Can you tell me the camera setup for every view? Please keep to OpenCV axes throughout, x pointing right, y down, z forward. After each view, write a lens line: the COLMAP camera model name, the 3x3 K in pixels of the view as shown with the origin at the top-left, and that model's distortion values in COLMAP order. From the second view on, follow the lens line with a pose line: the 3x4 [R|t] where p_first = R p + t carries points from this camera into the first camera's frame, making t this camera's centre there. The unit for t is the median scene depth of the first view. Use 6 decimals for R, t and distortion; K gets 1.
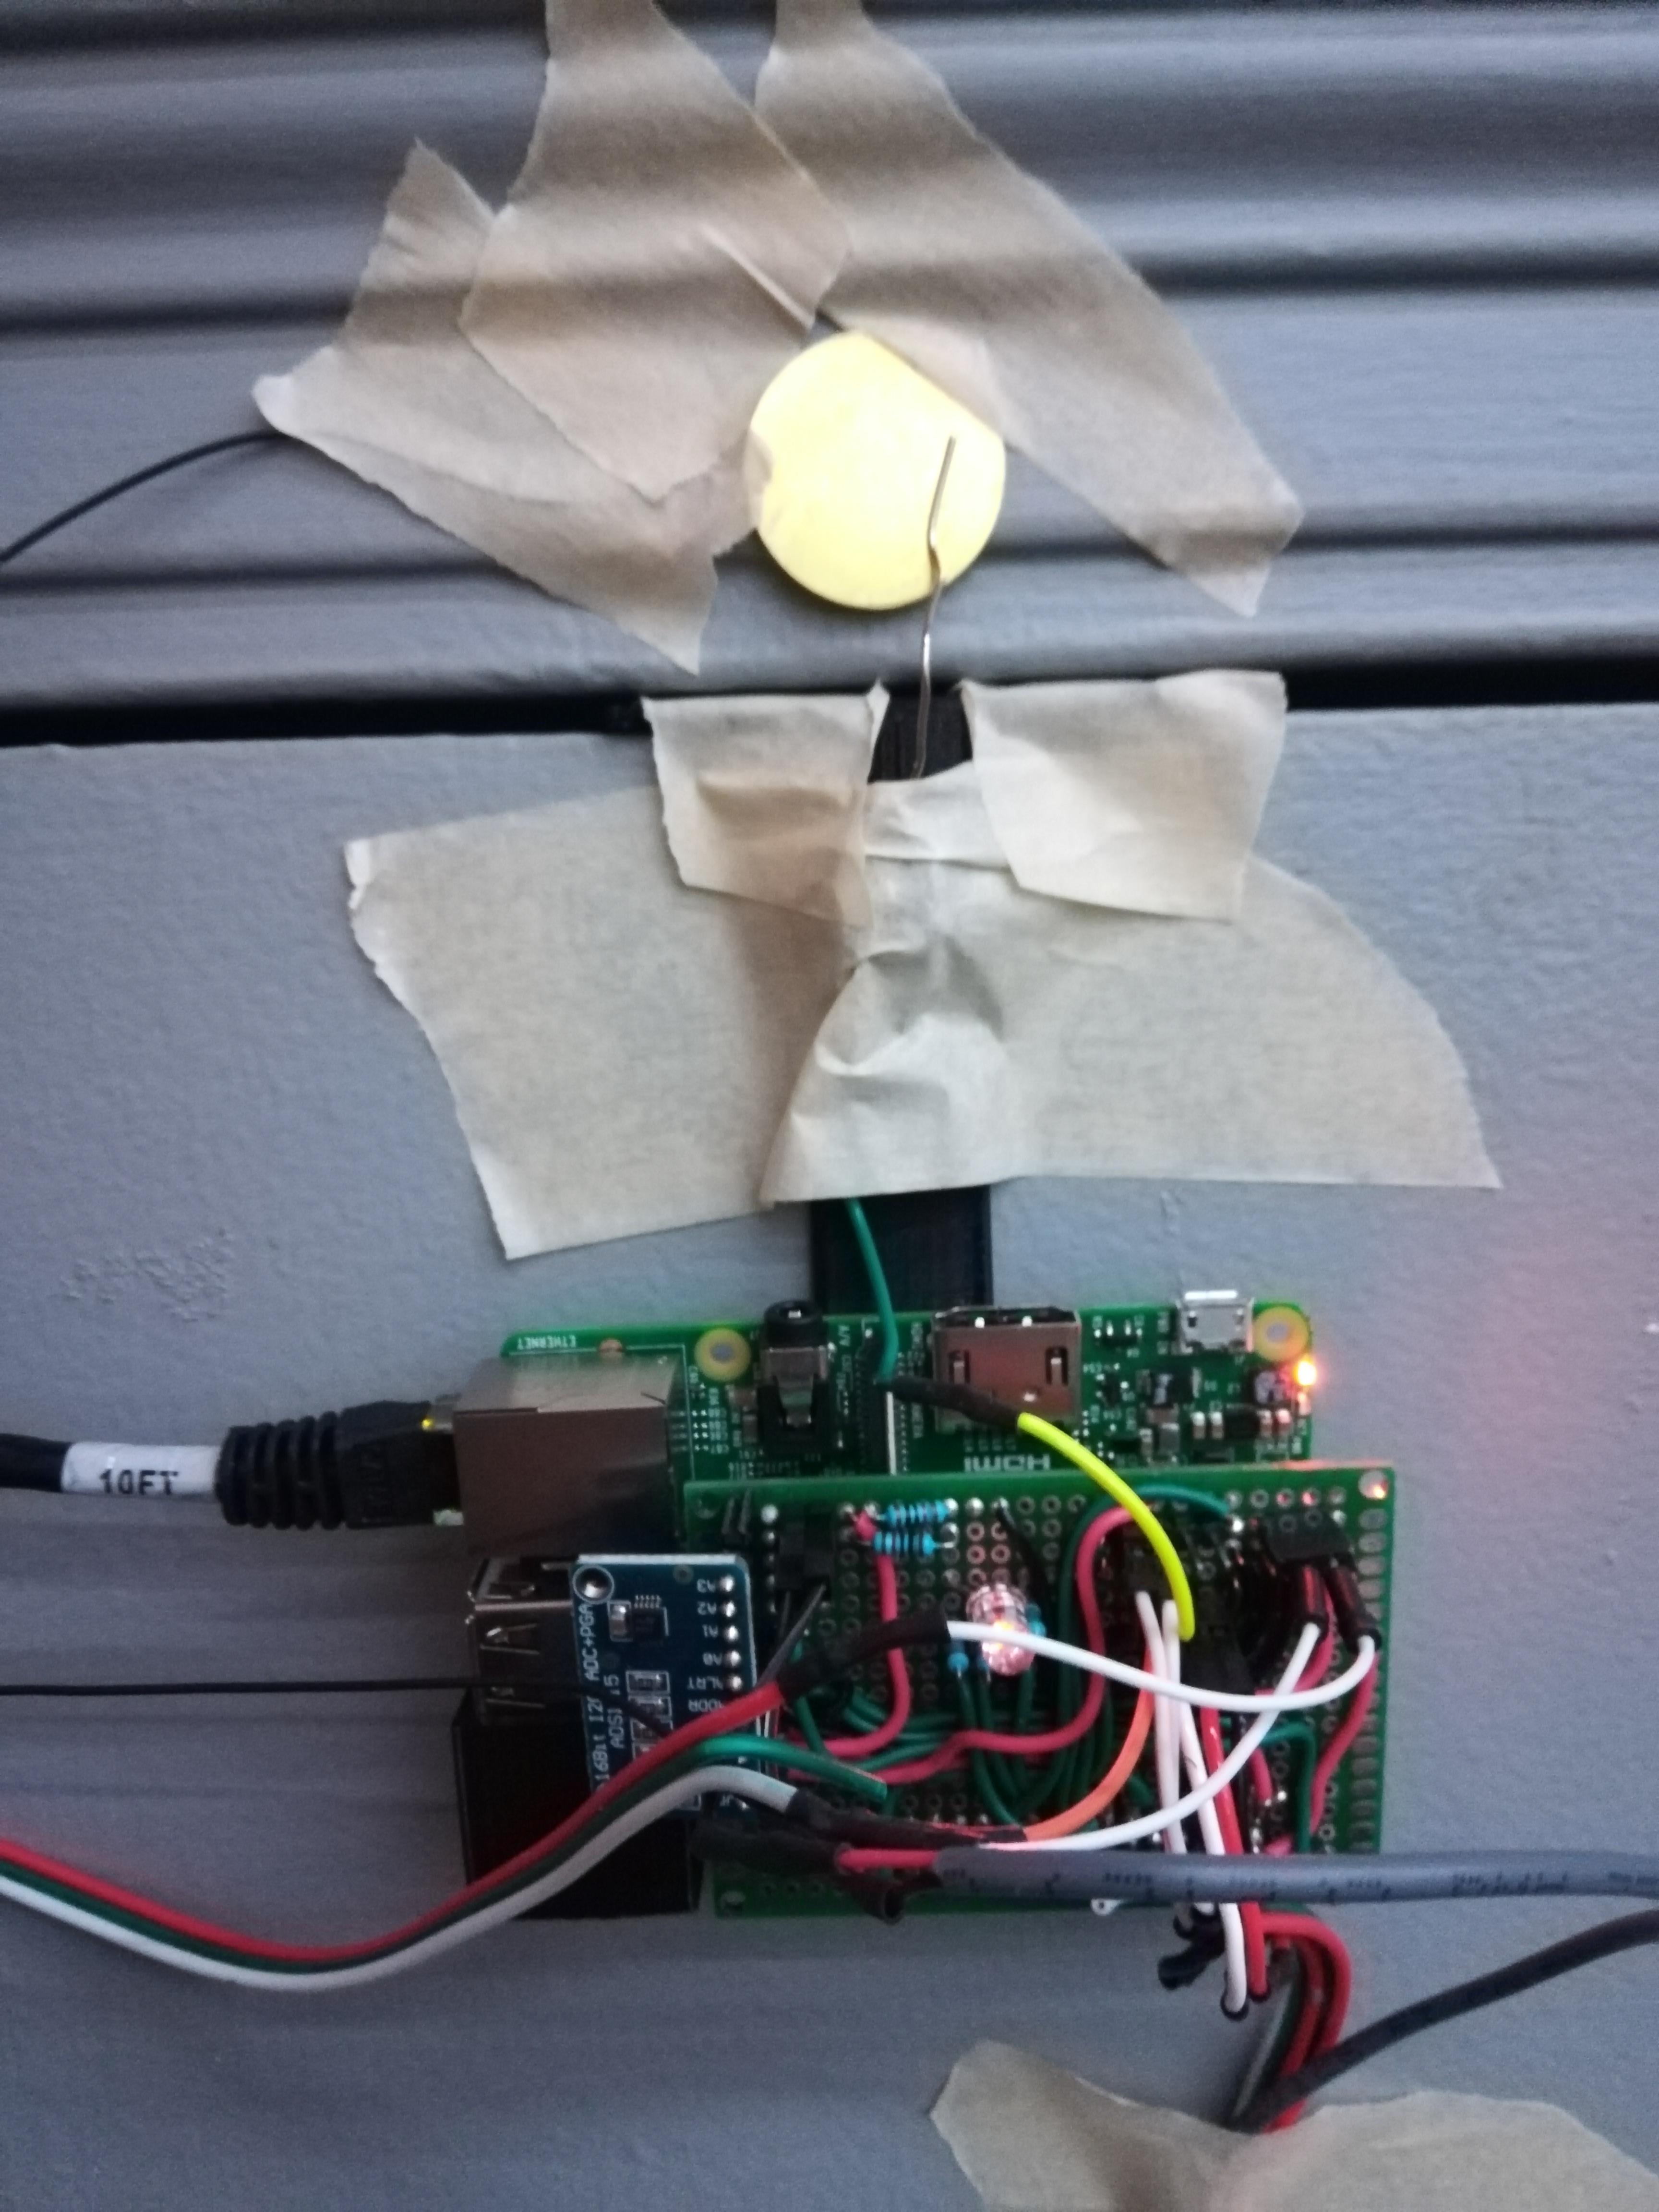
lens RADIAL K [[1675.0, 0, 834.4], [0, 1675.0, 1106.0], [0, 0, 1]] dist [0.016566, -0.003154]
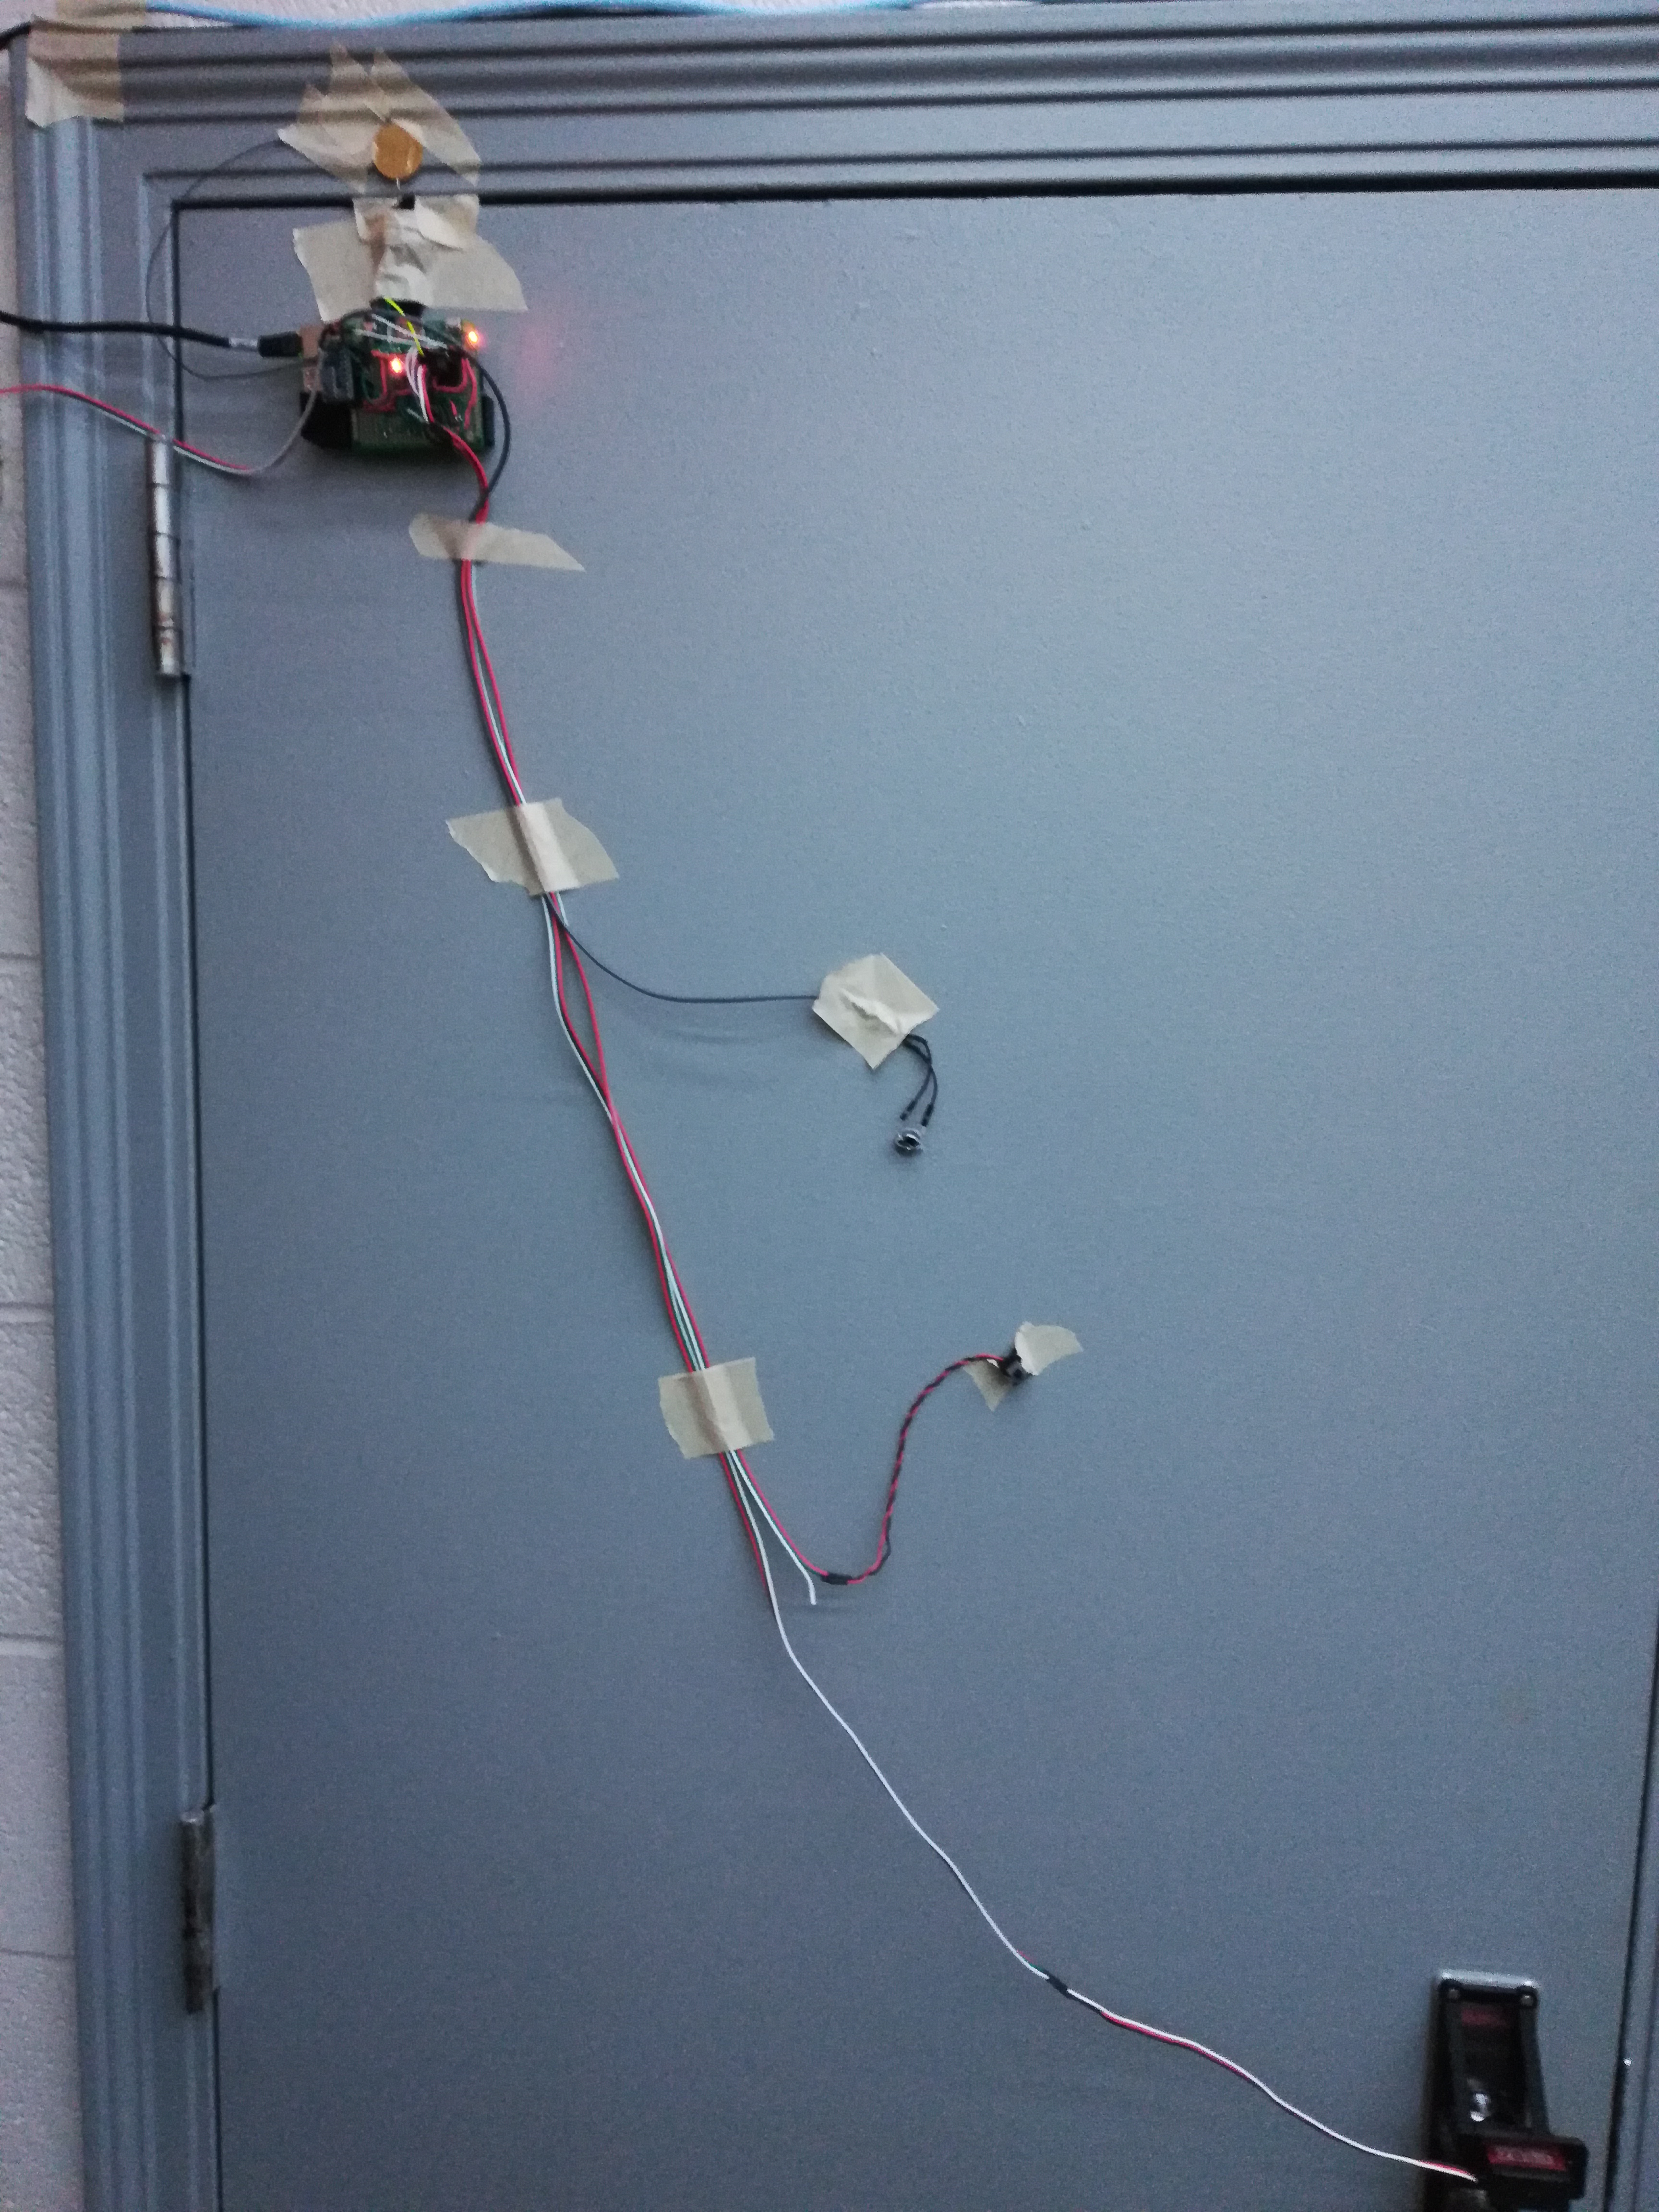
lens RADIAL K [[1675.0, 0, 823.3], [0, 1675.0, 1105.8], [0, 0, 1]] dist [0.016566, -0.003154]
pose [[0.995493, 0.055383, -0.076988, 1.788799], [-0.056289, 0.998368, -0.009647, 2.382122], [0.076328, 0.013937, 0.996985, -3.775402]]
